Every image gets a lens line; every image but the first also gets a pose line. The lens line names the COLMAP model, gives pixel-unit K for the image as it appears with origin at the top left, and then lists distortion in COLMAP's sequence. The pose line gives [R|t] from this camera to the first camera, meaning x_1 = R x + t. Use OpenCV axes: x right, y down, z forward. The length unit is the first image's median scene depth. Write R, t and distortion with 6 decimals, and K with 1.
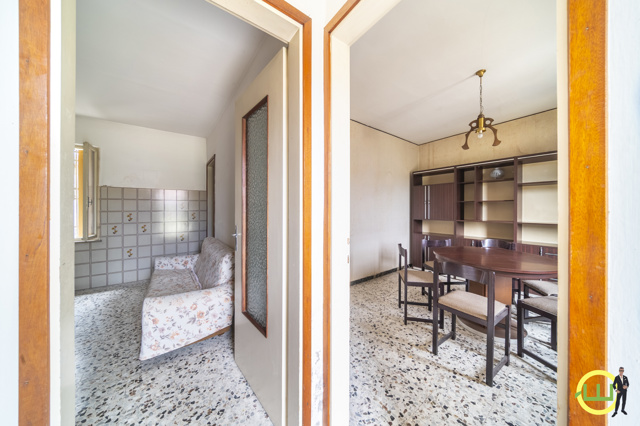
lens RADIAL K [[209.3, 0, 319.3], [0, 209.3, 209.0], [0, 0, 1]] dist [-0.001201, -0.000147]
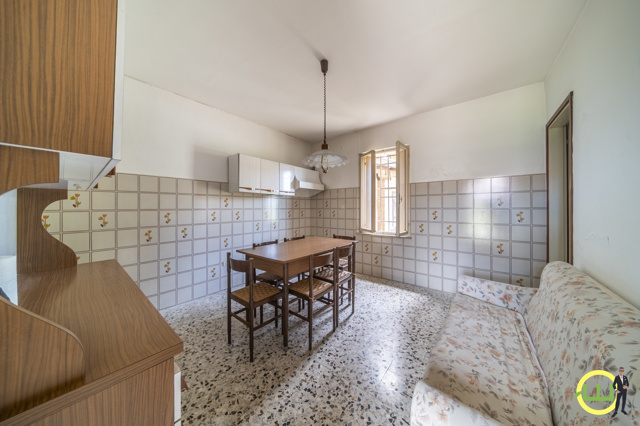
lens RADIAL K [[197.3, 0, 335.0], [0, 197.3, 207.0], [0, 0, 1]] dist [-0.000670, -0.000045]
pose [[0.285940, -0.002982, -0.958243, -0.270319], [0.001769, 0.999995, -0.002584, 0.006922], [0.958246, -0.000957, 0.285944, 0.419208]]
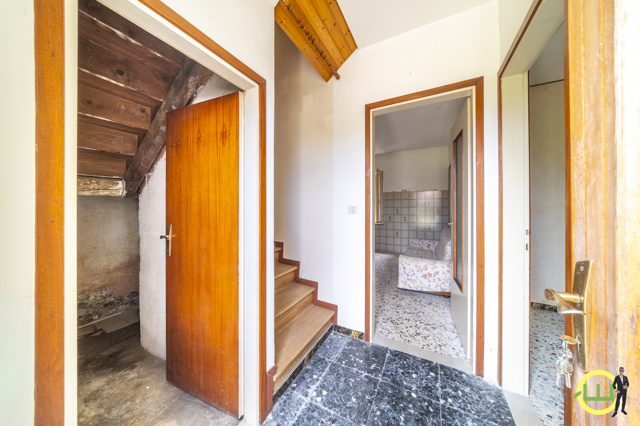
lens RADIAL K [[209.3, 0, 319.3], [0, 209.3, 209.0], [0, 0, 1]] dist [-0.001201, -0.000147]
pose [[0.439645, 0.012410, -0.898086, 0.287444], [0.001465, 0.999893, 0.014534, 0.001408], [0.898170, -0.007706, 0.439580, -0.253617]]
